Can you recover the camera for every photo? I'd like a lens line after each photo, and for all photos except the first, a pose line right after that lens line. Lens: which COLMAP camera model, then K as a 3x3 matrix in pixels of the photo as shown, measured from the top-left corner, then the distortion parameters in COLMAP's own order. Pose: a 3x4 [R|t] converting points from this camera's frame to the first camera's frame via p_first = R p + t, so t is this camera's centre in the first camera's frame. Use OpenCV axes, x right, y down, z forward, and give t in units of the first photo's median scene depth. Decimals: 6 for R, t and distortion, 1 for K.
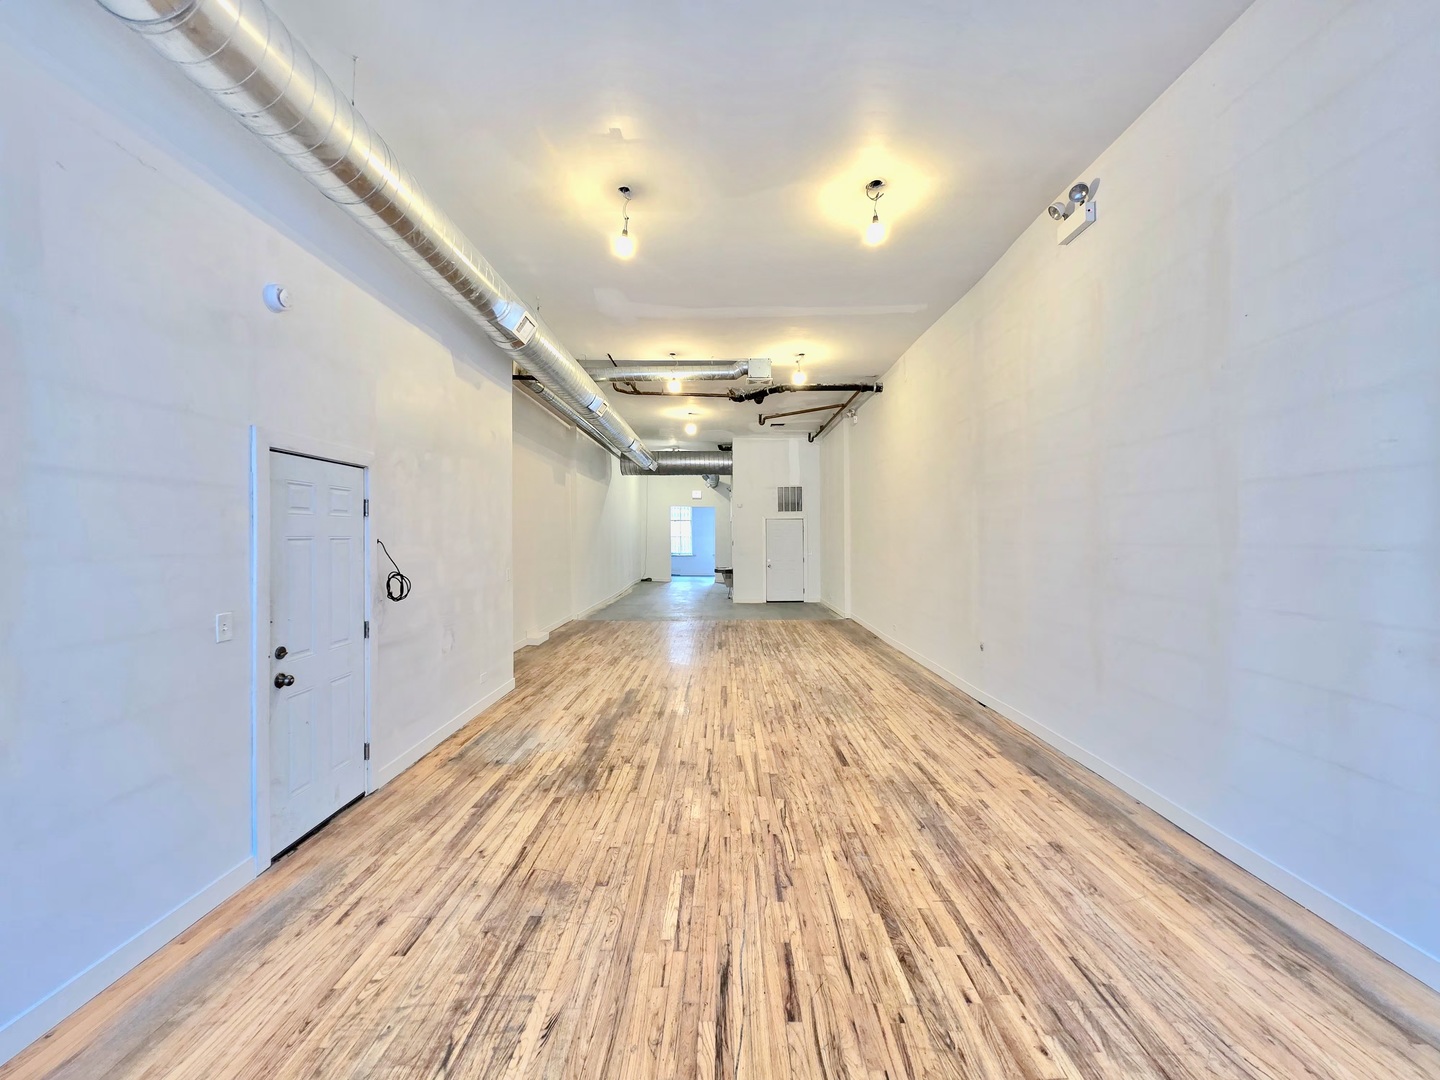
lens RADIAL K [[570.4, 0, 724.0], [0, 570.4, 536.9], [0, 0, 1]] dist [0.001955, 0.000189]
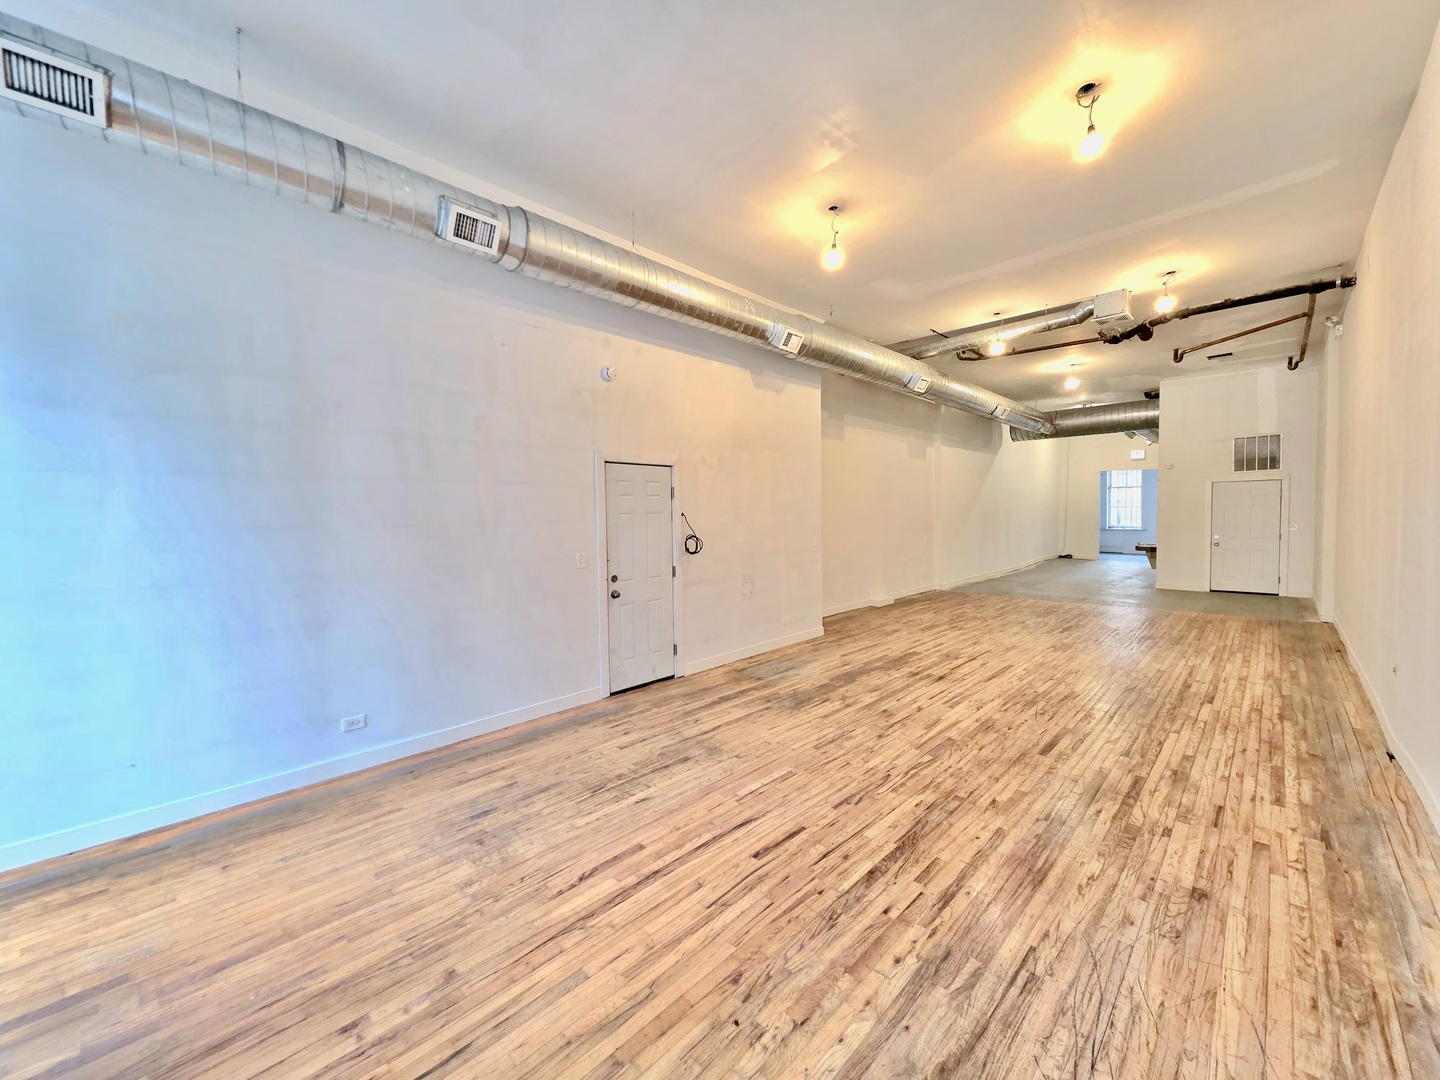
lens RADIAL K [[569.4, 0, 722.0], [0, 569.4, 536.9], [0, 0, 1]] dist [0.002596, 0.000293]
pose [[0.718282, 0.022346, -0.695393, 0.499332], [0.011273, 0.998979, 0.043746, 0.002563], [0.695661, -0.039261, 0.717296, -0.009809]]
